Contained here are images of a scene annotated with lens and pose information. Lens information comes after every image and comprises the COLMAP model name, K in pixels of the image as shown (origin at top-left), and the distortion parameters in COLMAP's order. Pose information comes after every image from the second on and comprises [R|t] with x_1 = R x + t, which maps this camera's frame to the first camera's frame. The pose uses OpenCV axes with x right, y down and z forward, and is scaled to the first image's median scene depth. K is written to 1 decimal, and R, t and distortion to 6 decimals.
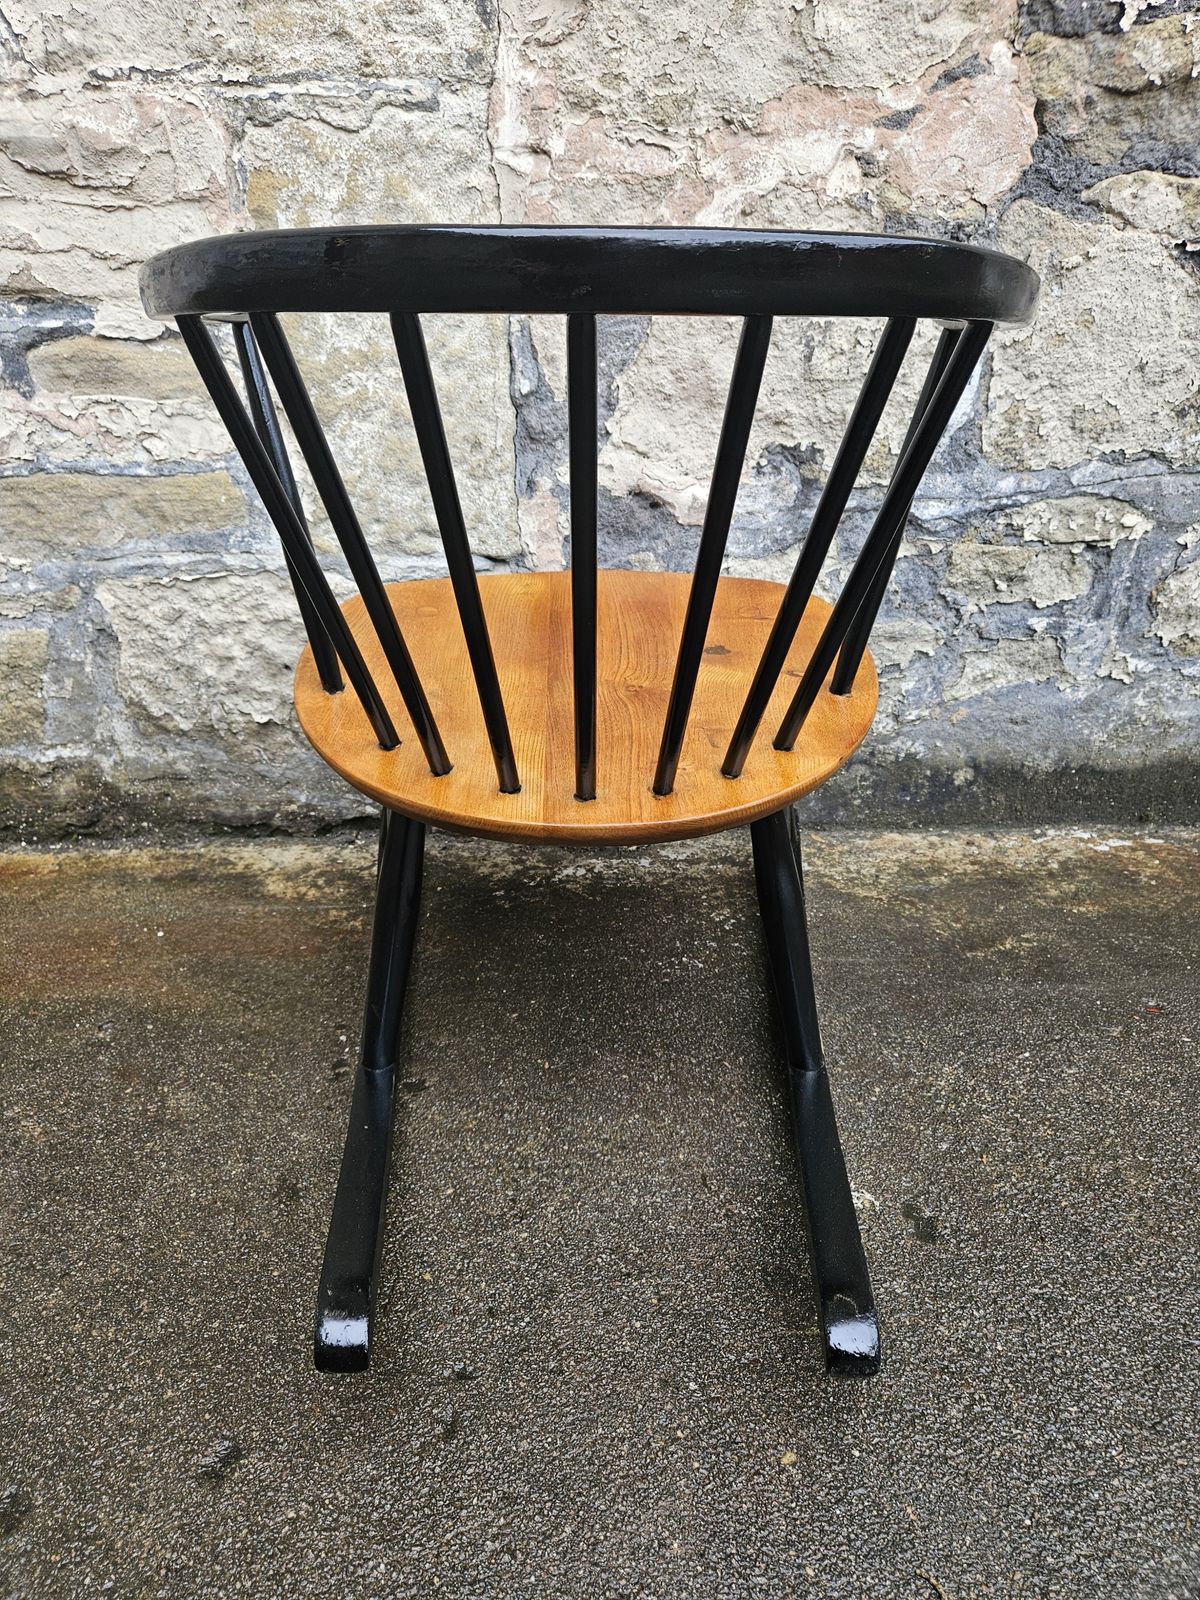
lens RADIAL K [[1072.4, 0, 595.1], [0, 1072.4, 791.8], [0, 0, 1]] dist [0.068526, -0.057628]
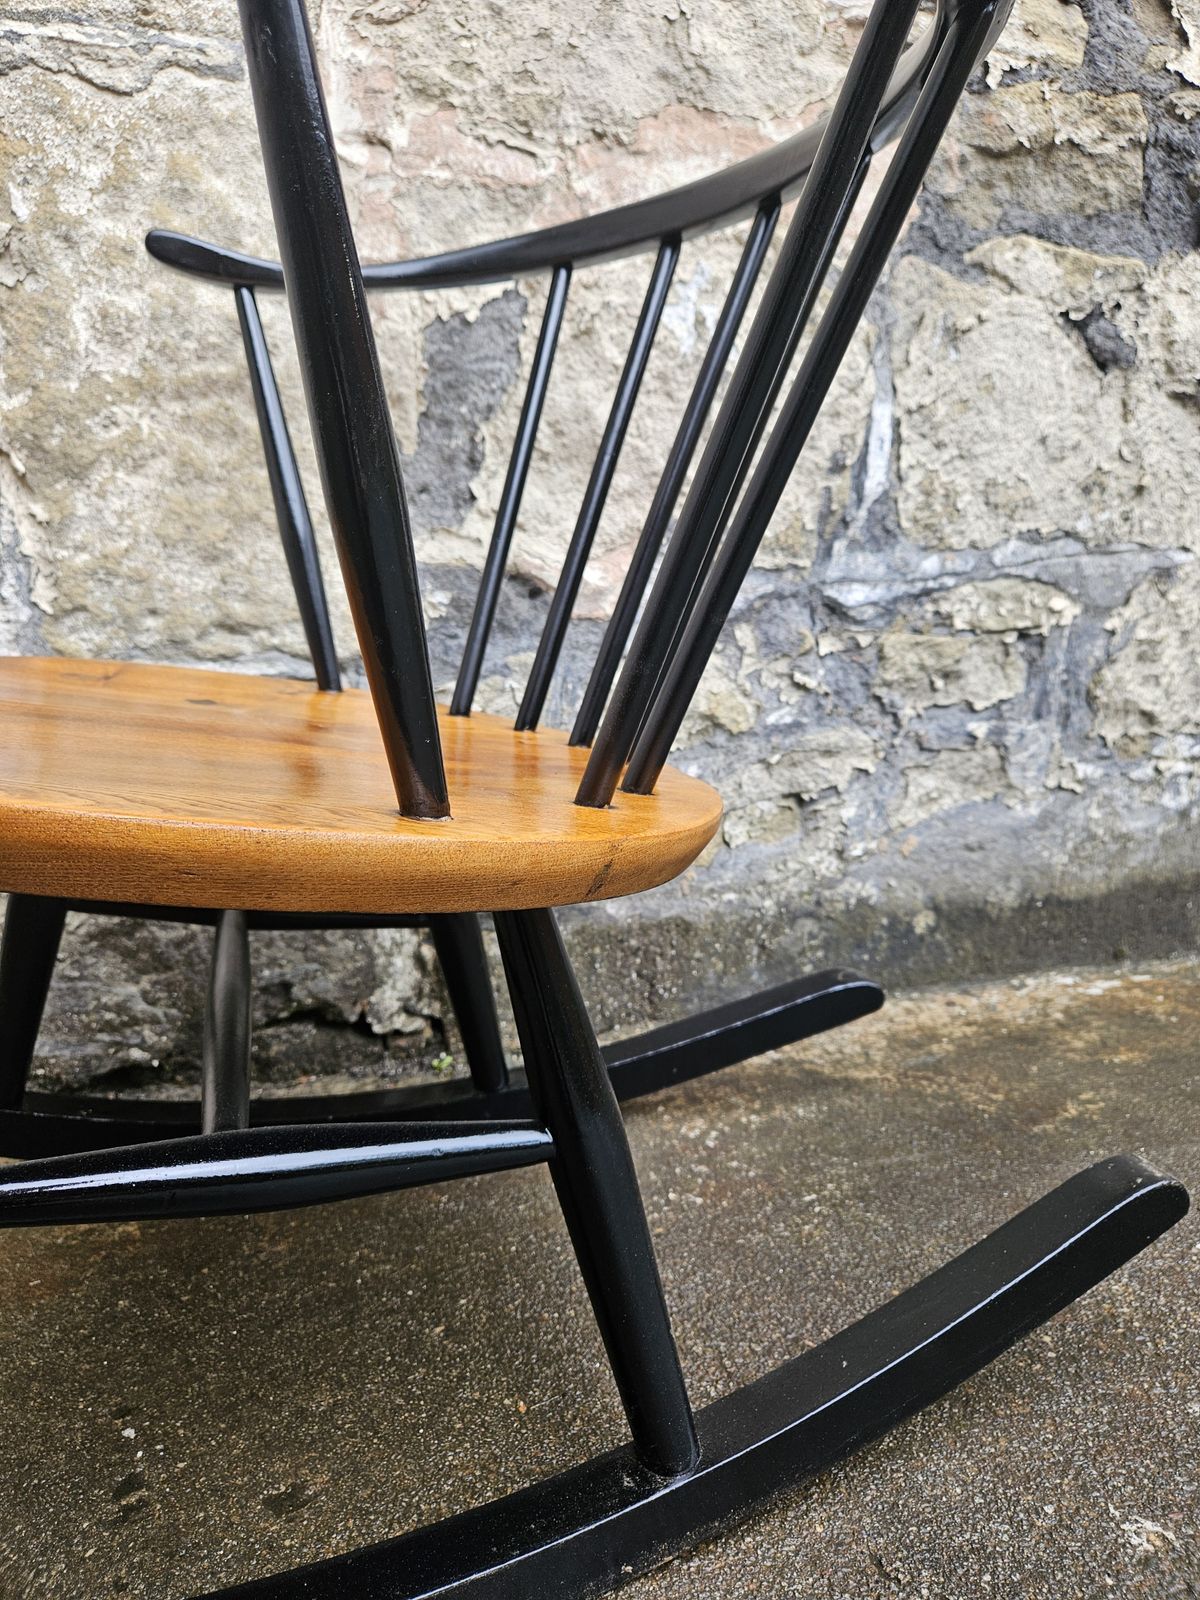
lens RADIAL K [[1072.4, 0, 597.9], [0, 1072.4, 789.2], [0, 0, 1]] dist [0.068526, -0.057628]
pose [[0.964693, -0.060583, 0.256313, -0.121514], [0.130298, 0.955528, -0.264555, 0.091268], [-0.228887, 0.288612, 0.929685, 0.341307]]
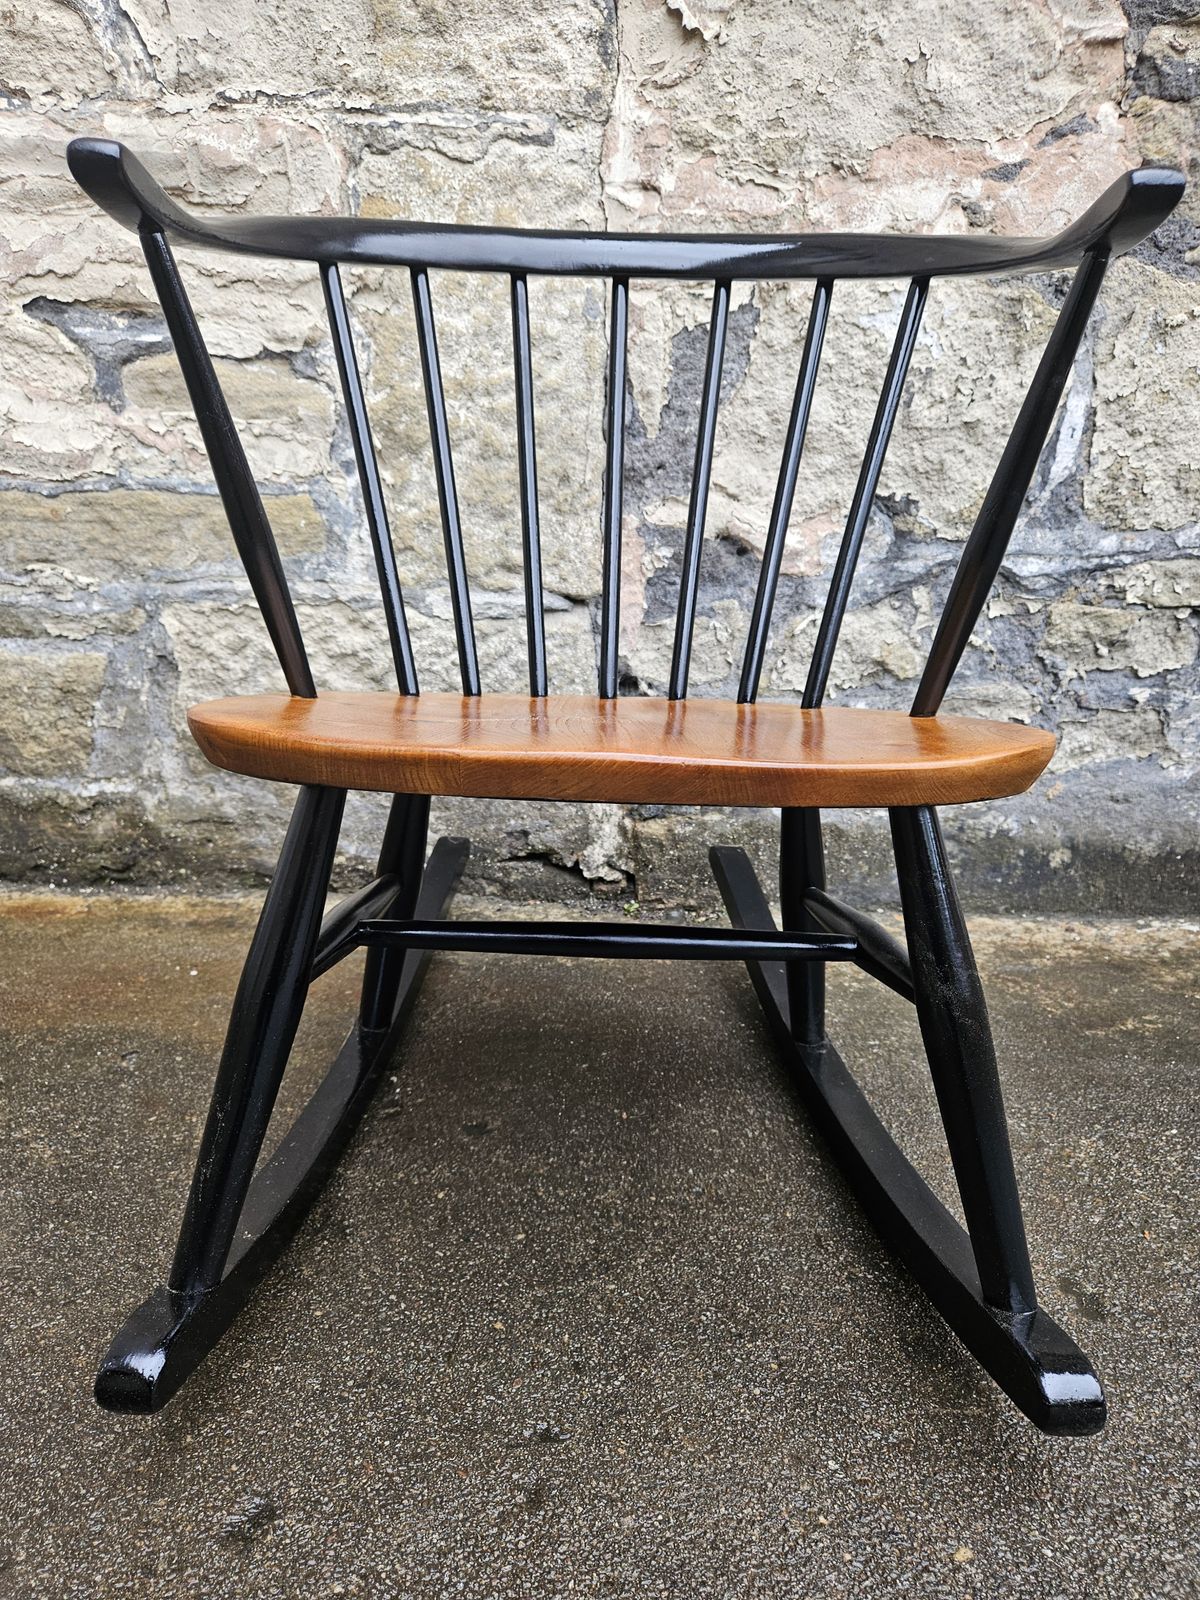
lens RADIAL K [[1072.4, 0, 586.8], [0, 1072.4, 816.6], [0, 0, 1]] dist [0.068526, -0.057628]
pose [[0.999060, 0.041218, -0.013429, -0.068260], [-0.042782, 0.987450, -0.152028, 0.137264], [0.006994, 0.152459, 0.988285, 0.085665]]
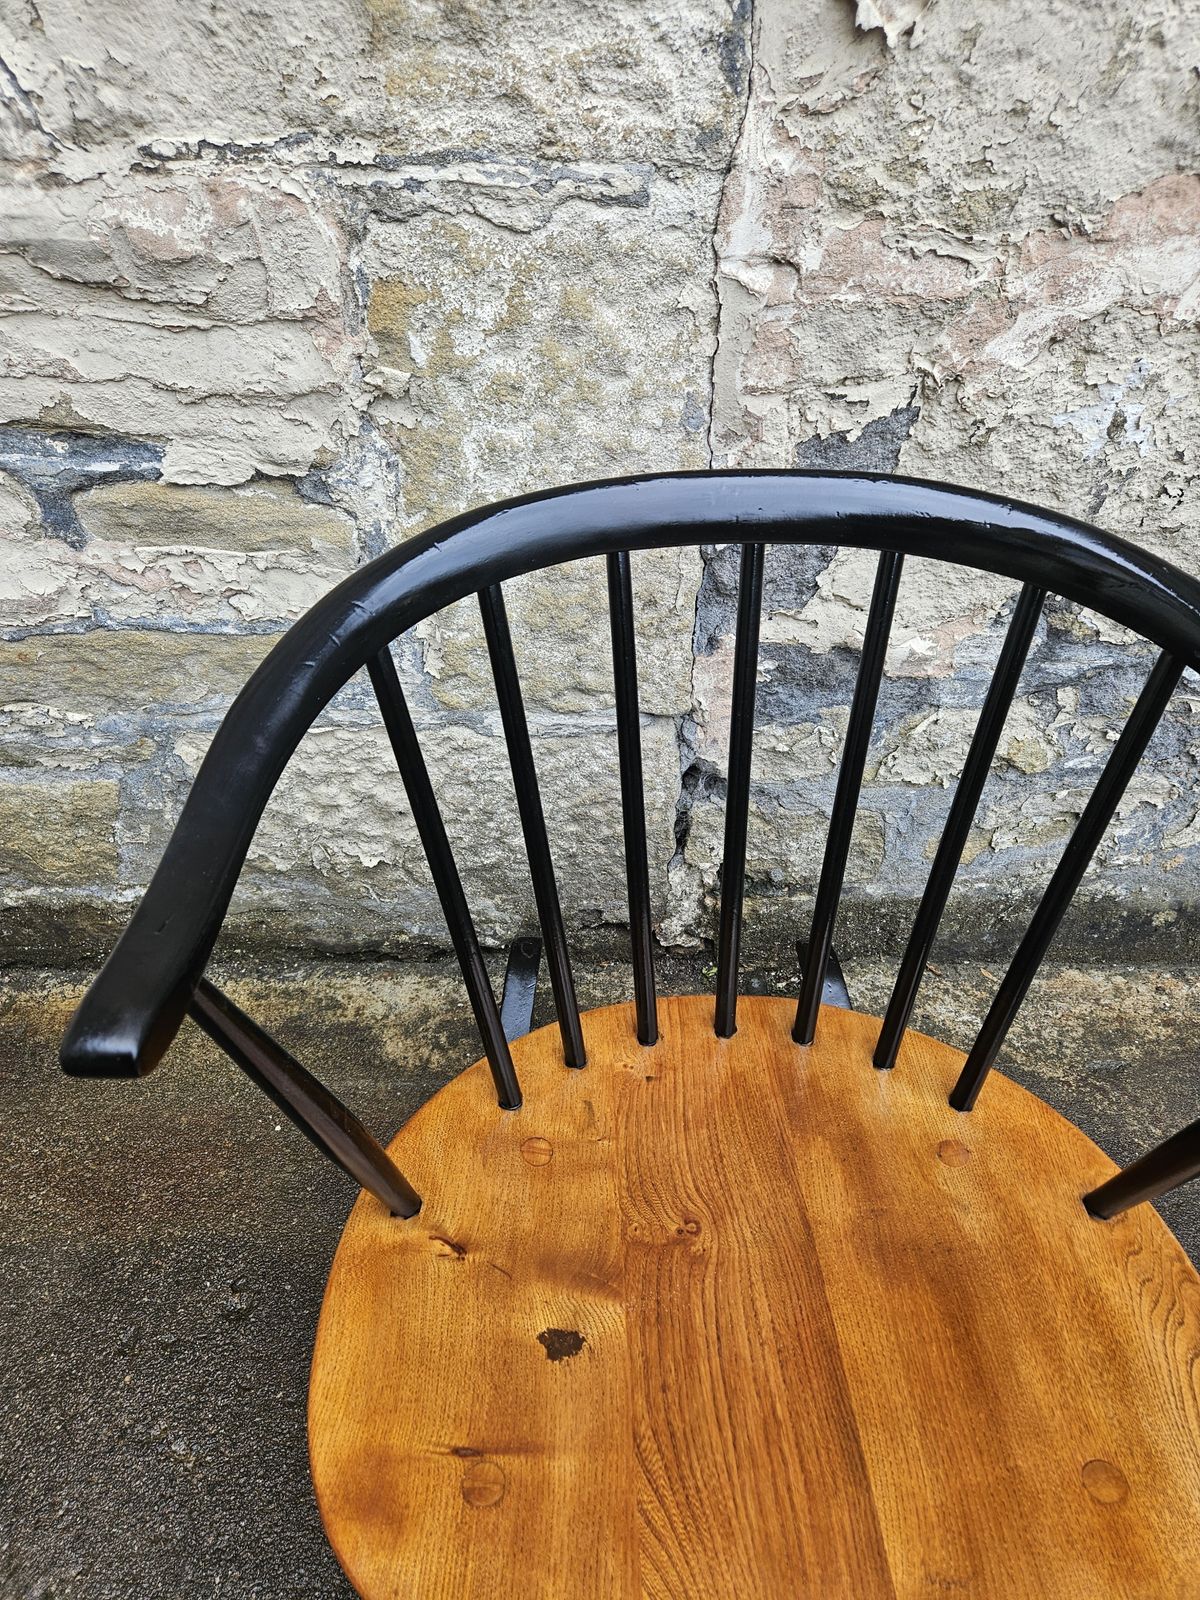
lens RADIAL K [[1072.4, 0, 603.9], [0, 1072.4, 796.7], [0, 0, 1]] dist [0.068526, -0.057628]
pose [[0.999672, 0.021815, 0.013393, -0.161102], [-0.024619, 0.962666, 0.269570, -0.420486], [-0.007012, -0.269811, 0.962888, 0.220727]]
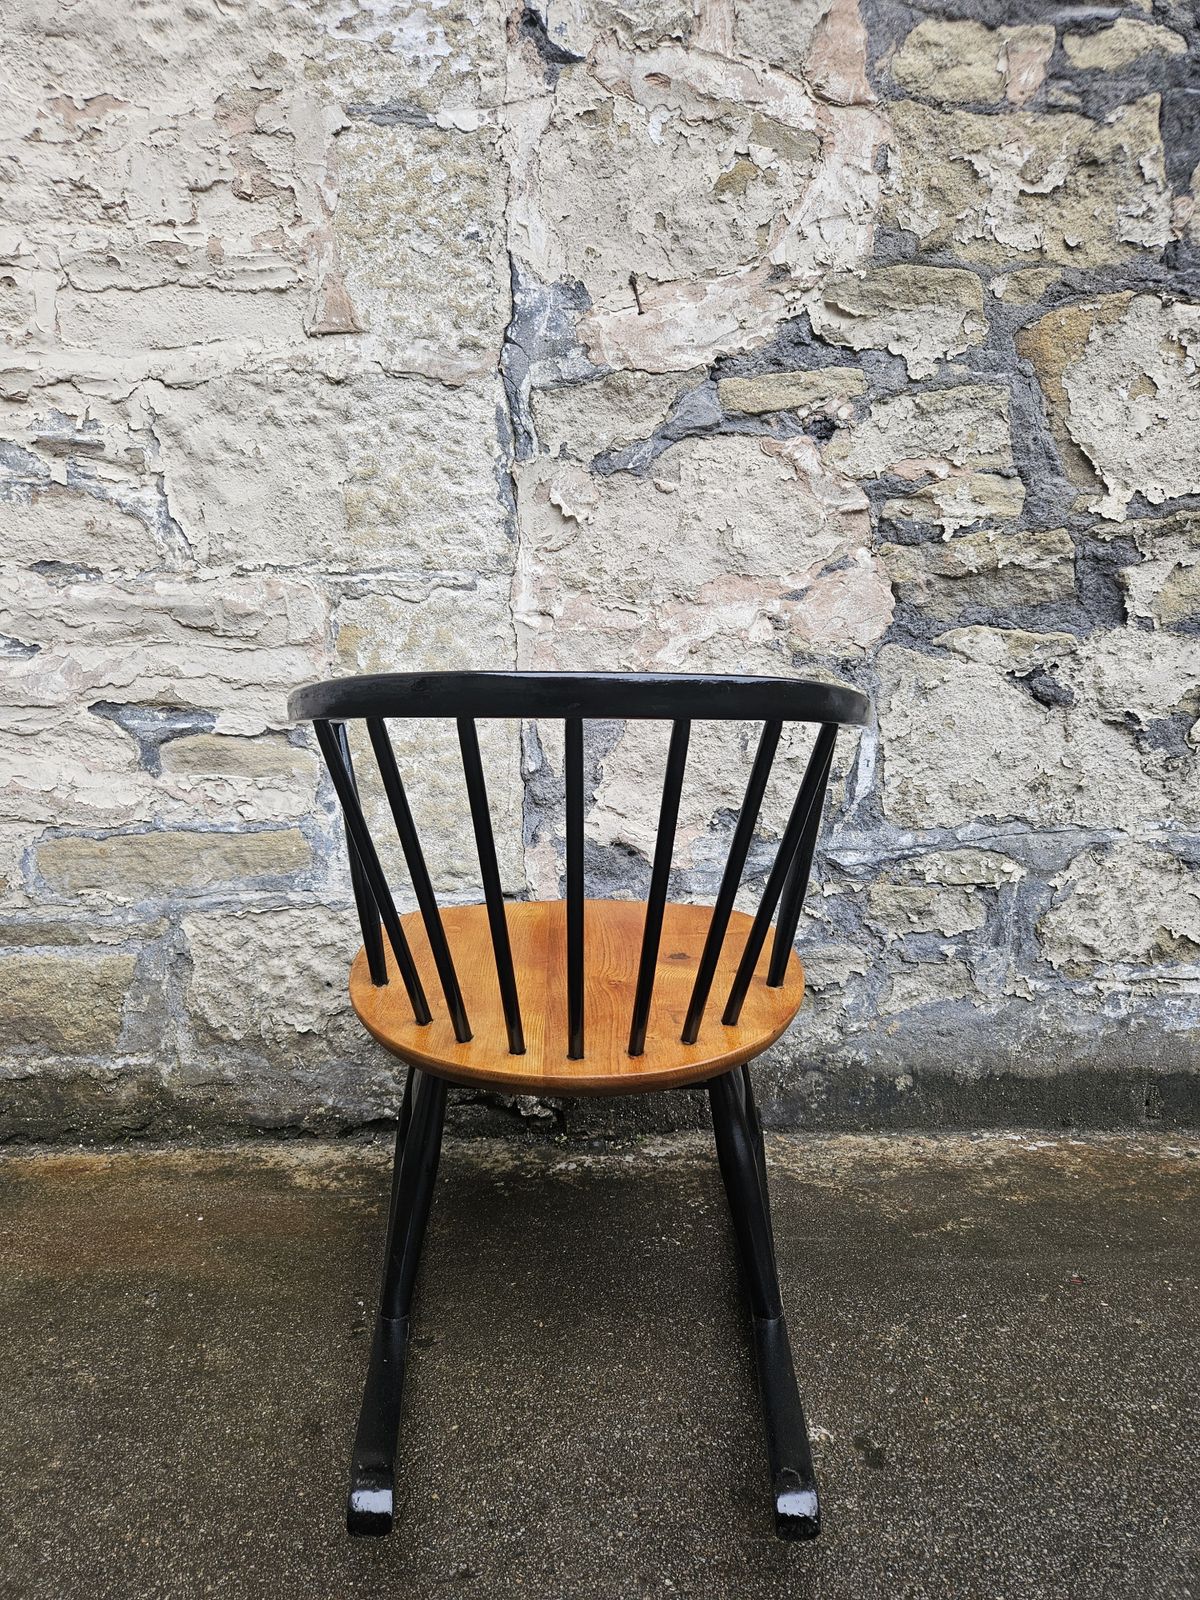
lens RADIAL K [[1072.4, 0, 590.8], [0, 1072.4, 803.4], [0, 0, 1]] dist [0.068526, -0.057628]
pose [[0.999996, -0.000261, 0.002692, 0.004068], [0.001124, 0.945380, -0.325968, 0.100163], [-0.002460, 0.325970, 0.945377, -0.236329]]
